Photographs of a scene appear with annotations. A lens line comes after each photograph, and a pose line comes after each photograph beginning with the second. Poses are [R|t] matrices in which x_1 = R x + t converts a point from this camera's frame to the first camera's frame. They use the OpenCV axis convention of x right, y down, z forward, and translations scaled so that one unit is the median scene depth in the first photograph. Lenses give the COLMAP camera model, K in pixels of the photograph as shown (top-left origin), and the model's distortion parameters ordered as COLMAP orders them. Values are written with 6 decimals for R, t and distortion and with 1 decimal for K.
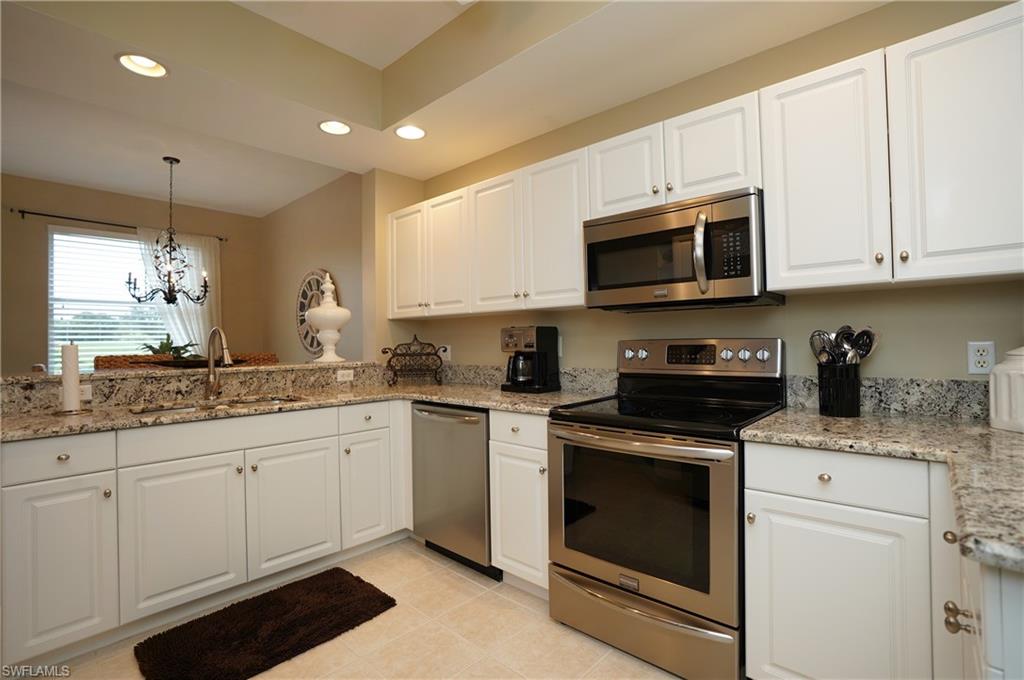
lens RADIAL K [[475.7, 0, 516.3], [0, 475.7, 336.5], [0, 0, 1]] dist [-0.069952, 0.027910]
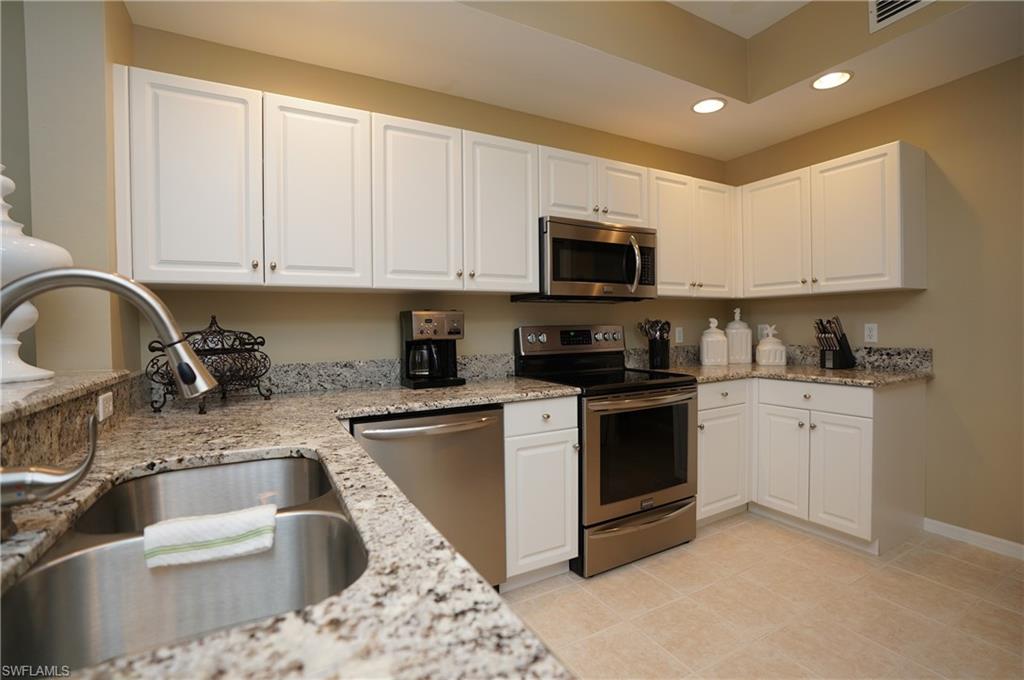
lens RADIAL K [[453.3, 0, 512.0], [0, 453.3, 340.0], [0, 0, 1]] dist [-0.044514, 0.000044]
pose [[0.328449, -0.014653, 0.944408, -0.792348], [0.001422, 0.999886, 0.015019, 0.023627], [-0.944521, -0.003590, 0.328432, 0.677464]]
